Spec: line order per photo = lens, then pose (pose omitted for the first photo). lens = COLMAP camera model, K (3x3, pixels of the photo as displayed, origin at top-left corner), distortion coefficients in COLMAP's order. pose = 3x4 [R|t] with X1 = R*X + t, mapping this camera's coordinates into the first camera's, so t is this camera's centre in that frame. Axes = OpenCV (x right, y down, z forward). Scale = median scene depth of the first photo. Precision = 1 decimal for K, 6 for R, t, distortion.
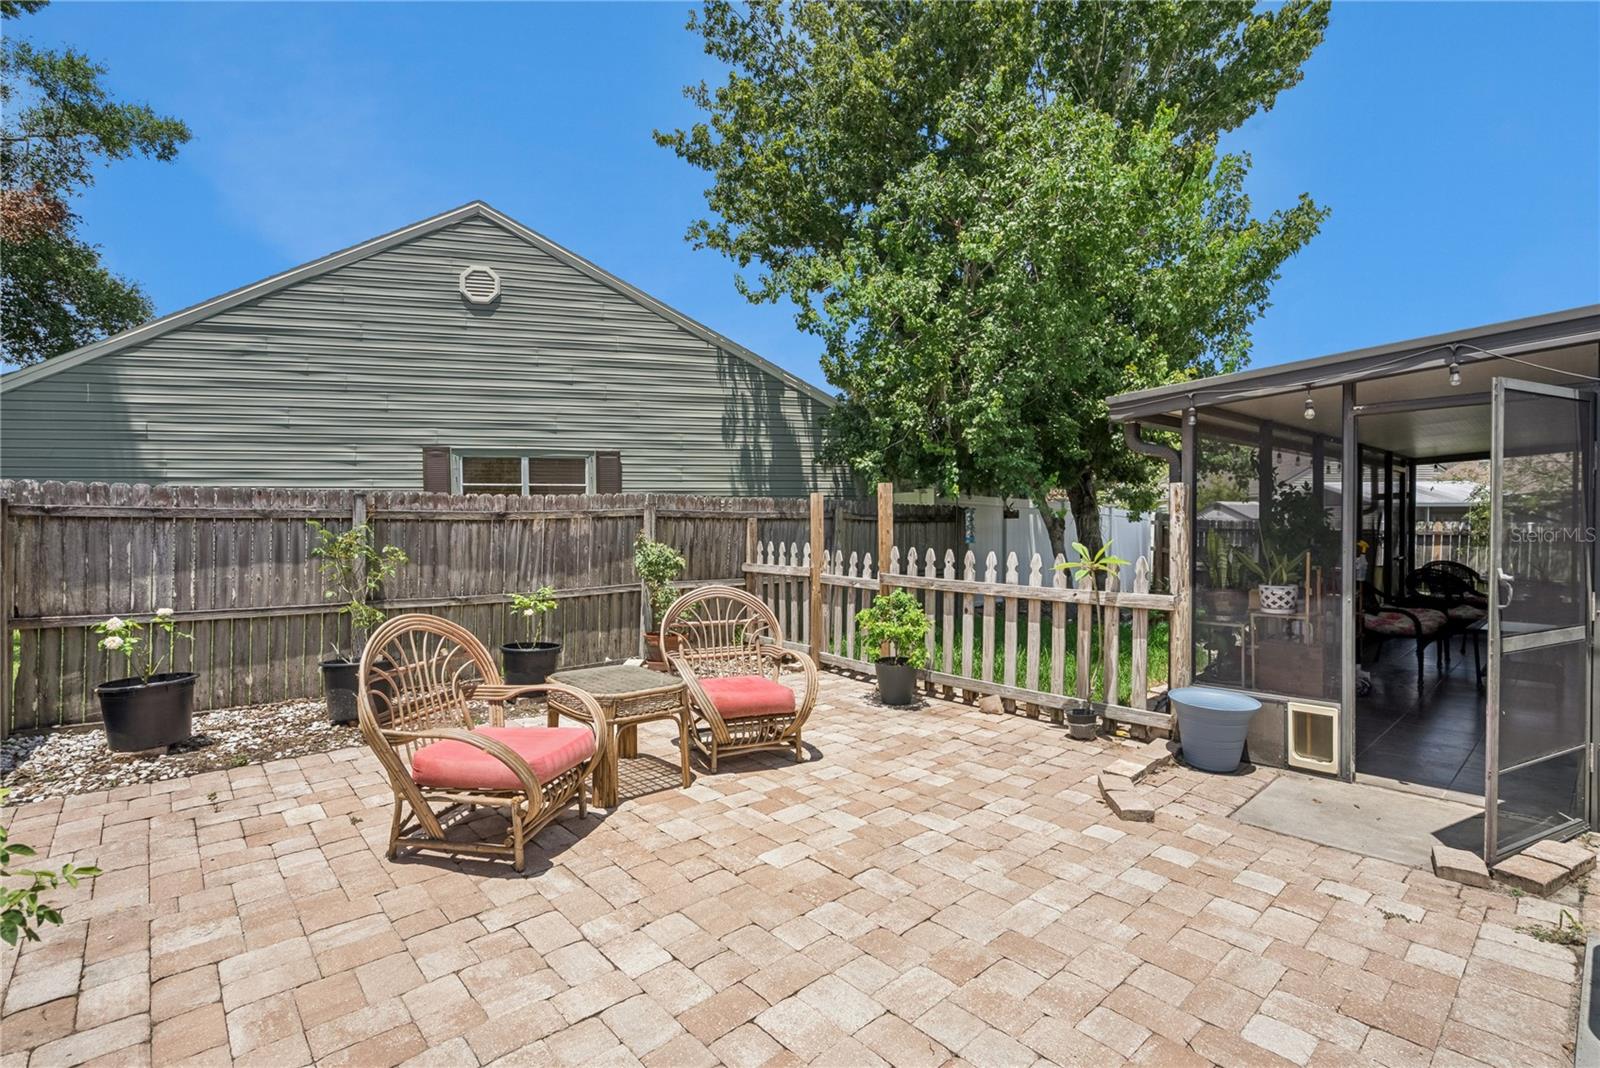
lens RADIAL K [[750.6, 0, 806.8], [0, 750.6, 527.6], [0, 0, 1]] dist [-0.001772, -0.000173]
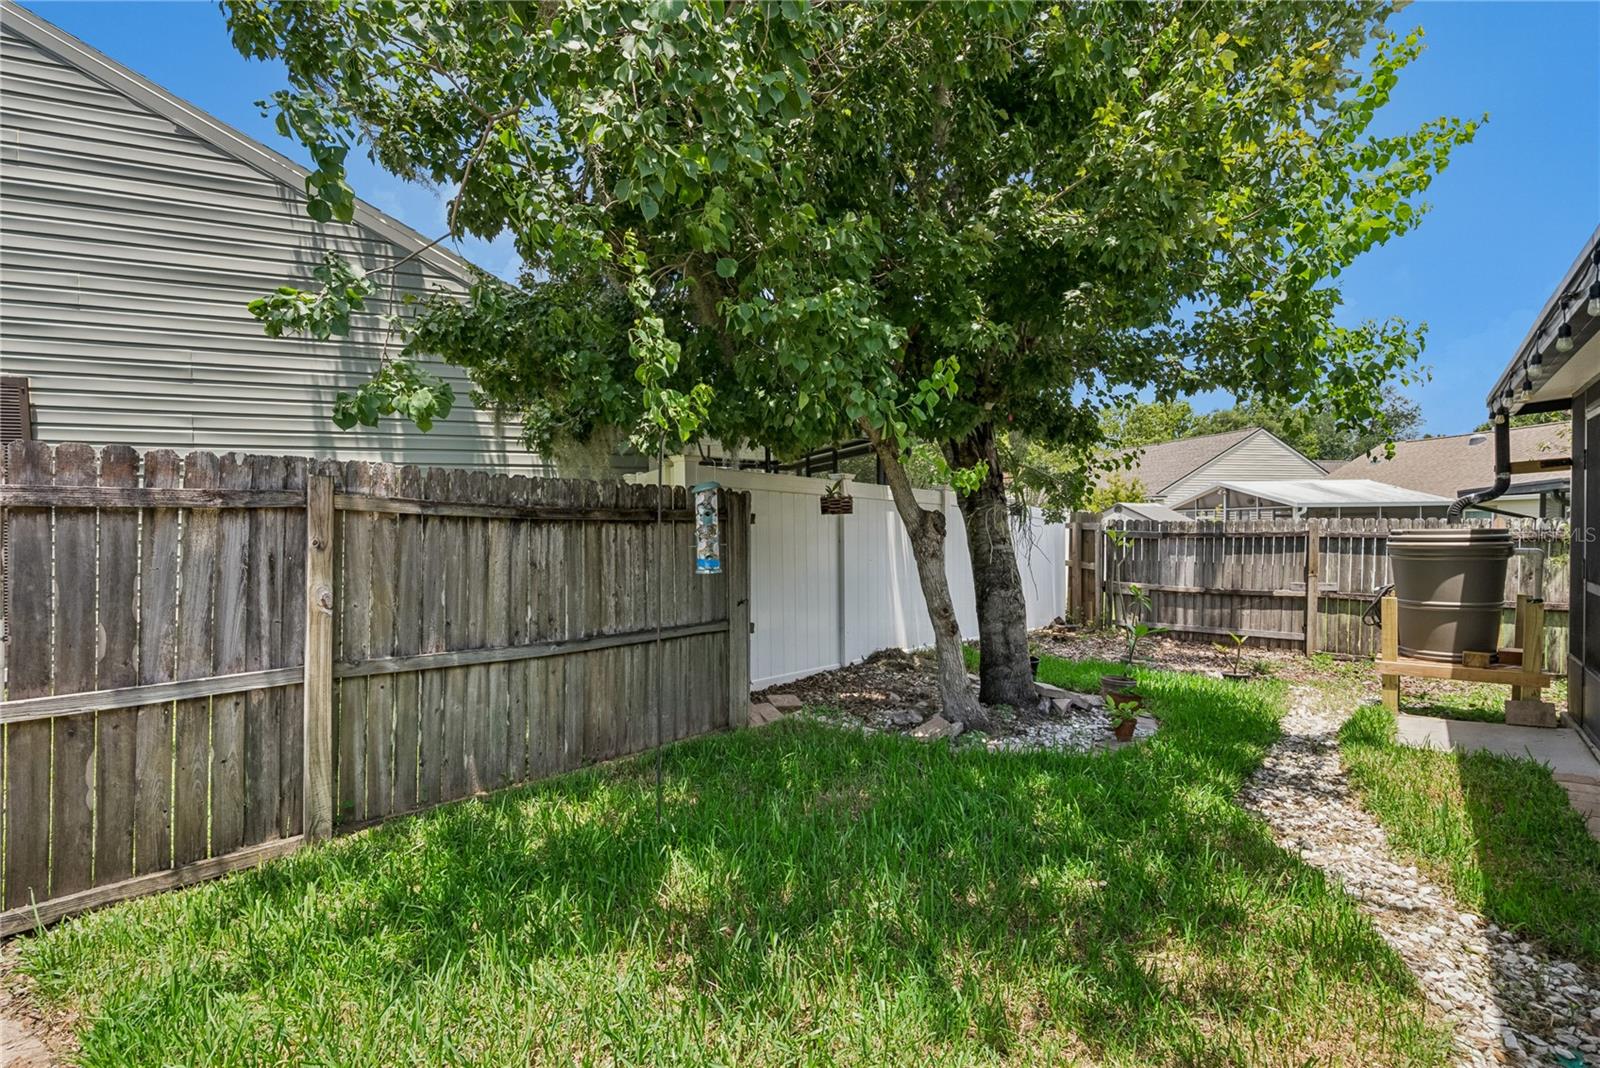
lens RADIAL K [[750.6, 0, 806.8], [0, 750.6, 527.6], [0, 0, 1]] dist [-0.001772, -0.000173]
pose [[0.987832, -0.007993, 0.155318, 0.198386], [0.010342, 0.999844, -0.014324, 0.003313], [-0.155179, 0.015756, 0.987761, 0.589835]]
